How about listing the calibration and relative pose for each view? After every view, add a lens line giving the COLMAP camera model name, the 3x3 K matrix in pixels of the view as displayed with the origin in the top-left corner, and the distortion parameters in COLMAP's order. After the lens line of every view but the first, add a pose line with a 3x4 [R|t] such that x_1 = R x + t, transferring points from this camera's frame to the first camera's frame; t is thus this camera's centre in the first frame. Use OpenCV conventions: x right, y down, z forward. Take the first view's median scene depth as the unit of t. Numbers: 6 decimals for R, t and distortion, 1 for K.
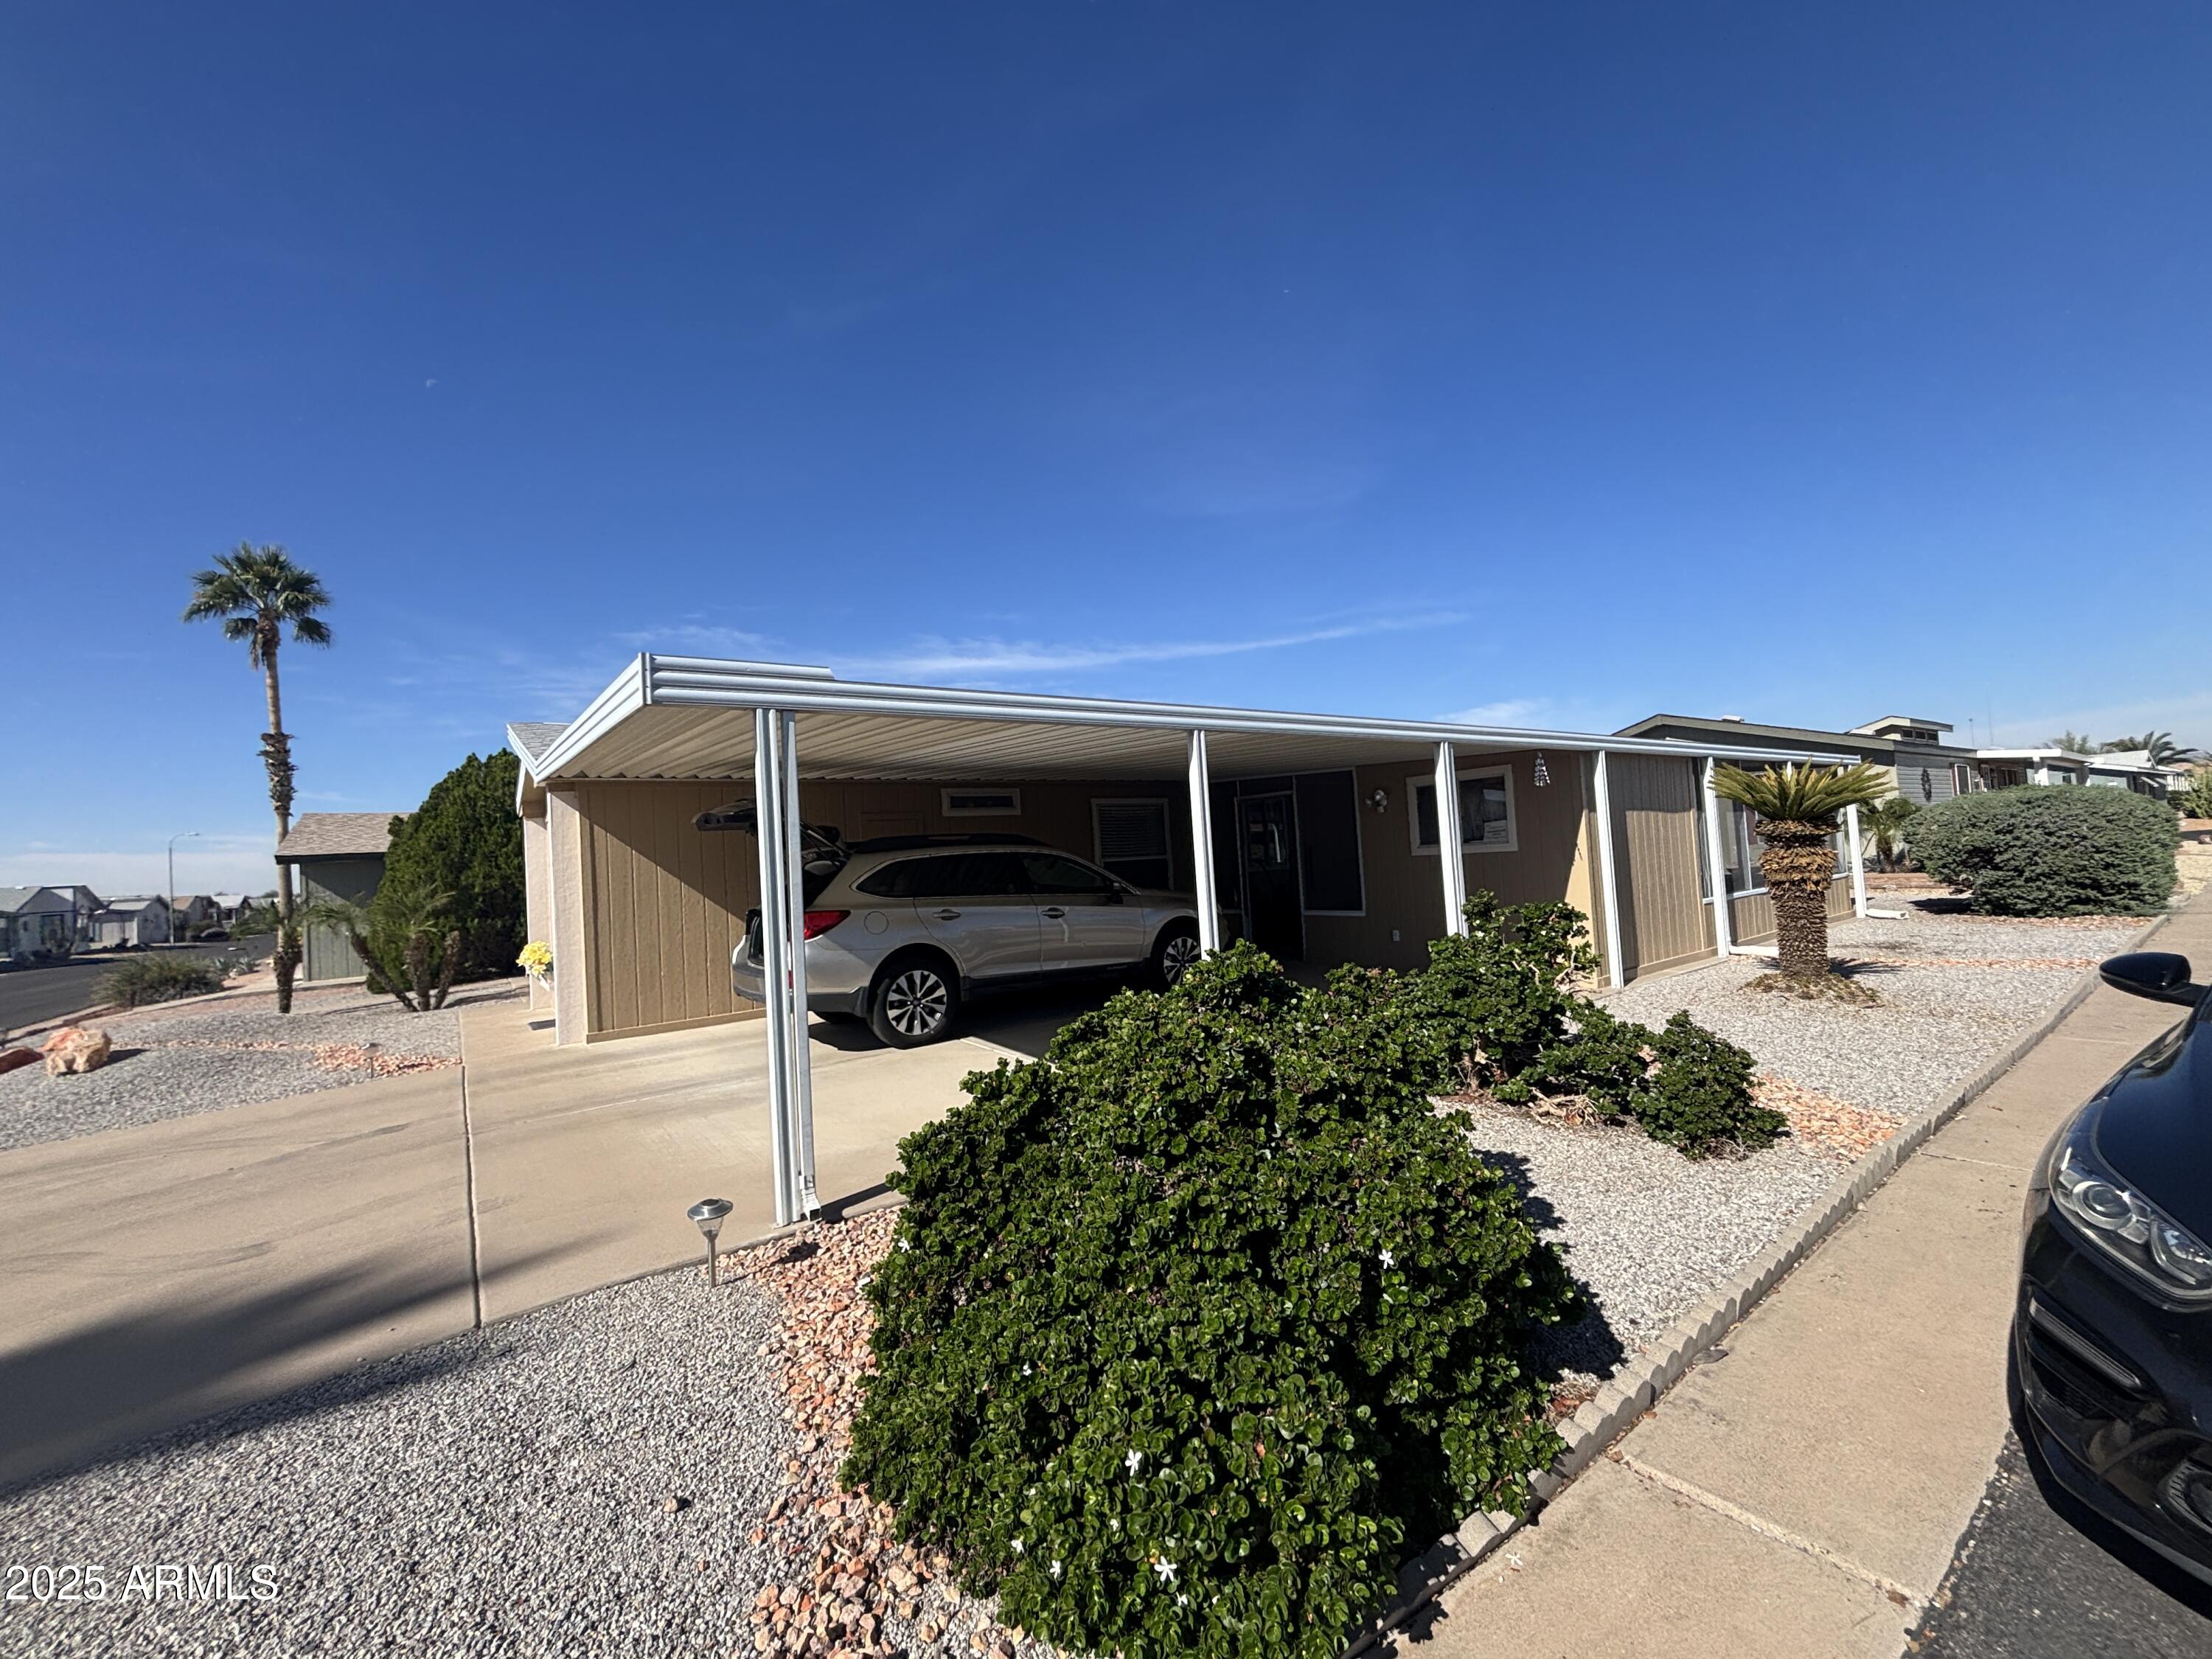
lens RADIAL K [[893.5, 0, 1106.0], [0, 893.5, 829.5], [0, 0, 1]] dist [-0.001987, -0.000013]
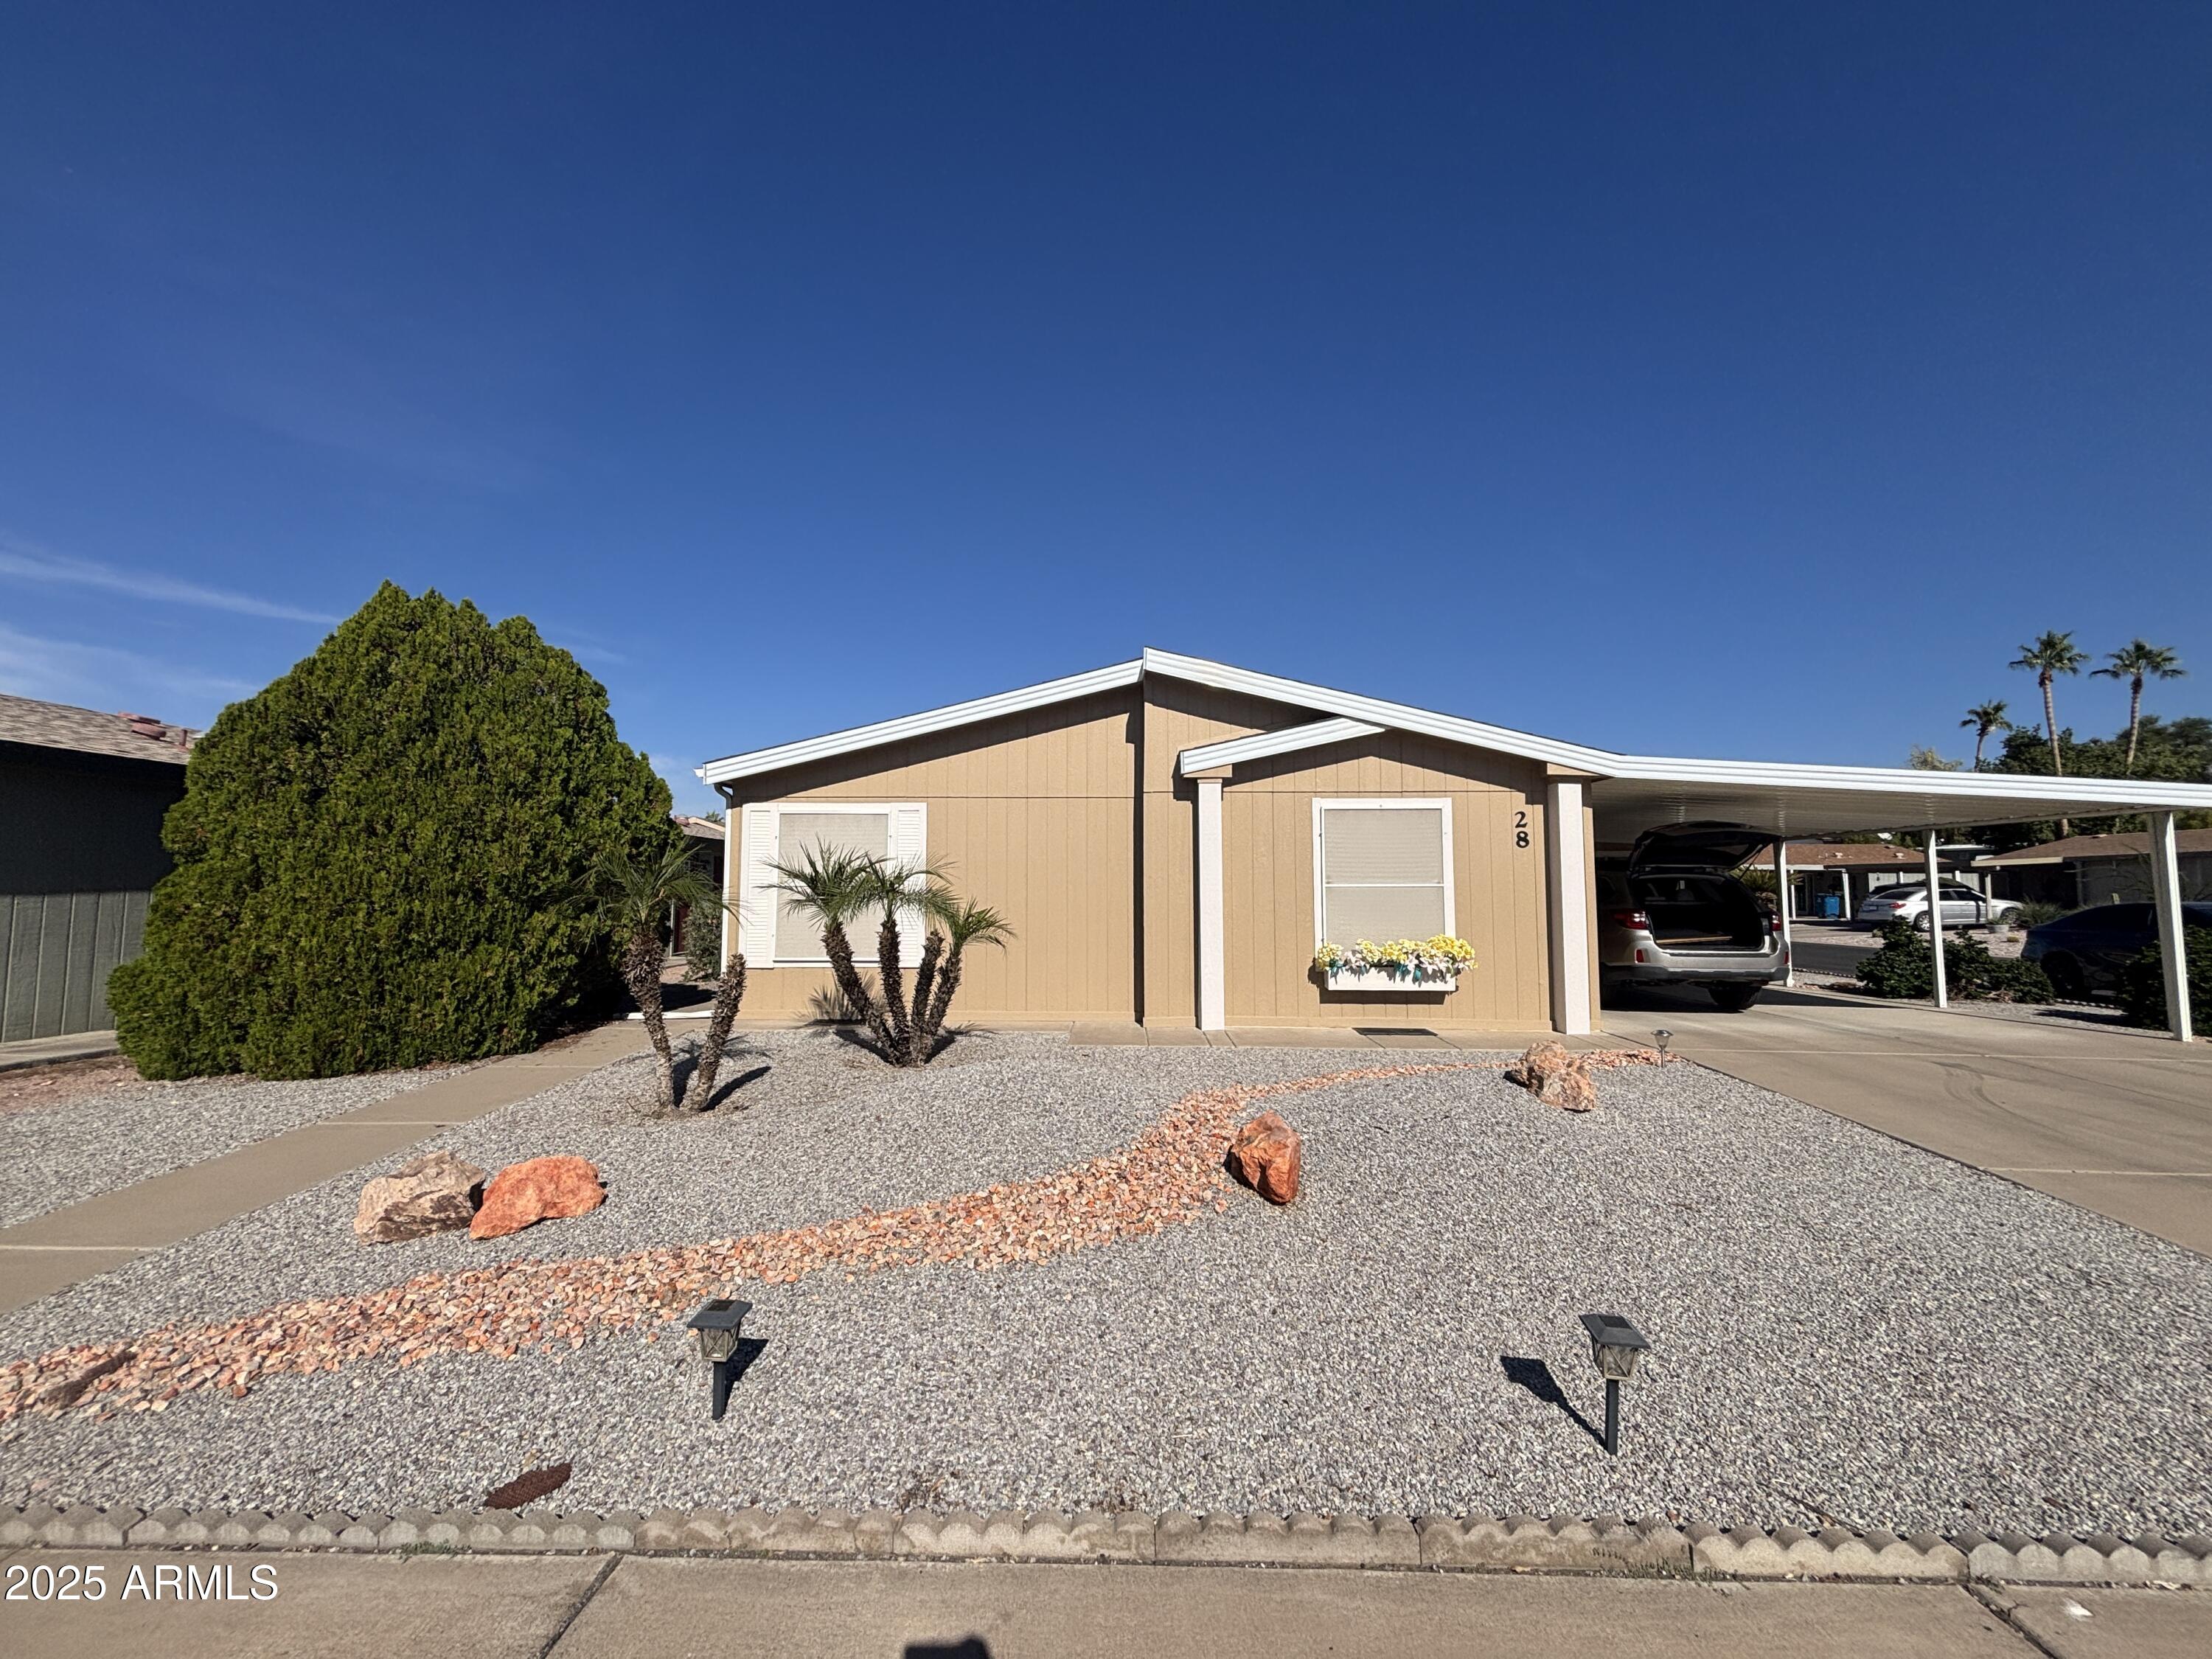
lens RADIAL K [[893.5, 0, 1106.0], [0, 893.5, 829.5], [0, 0, 1]] dist [-0.001987, -0.000013]
pose [[0.619222, 0.120909, 0.775851, -0.496329], [-0.071623, 0.992652, -0.097532, 0.041869], [-0.781943, 0.004825, 0.623332, 0.225759]]
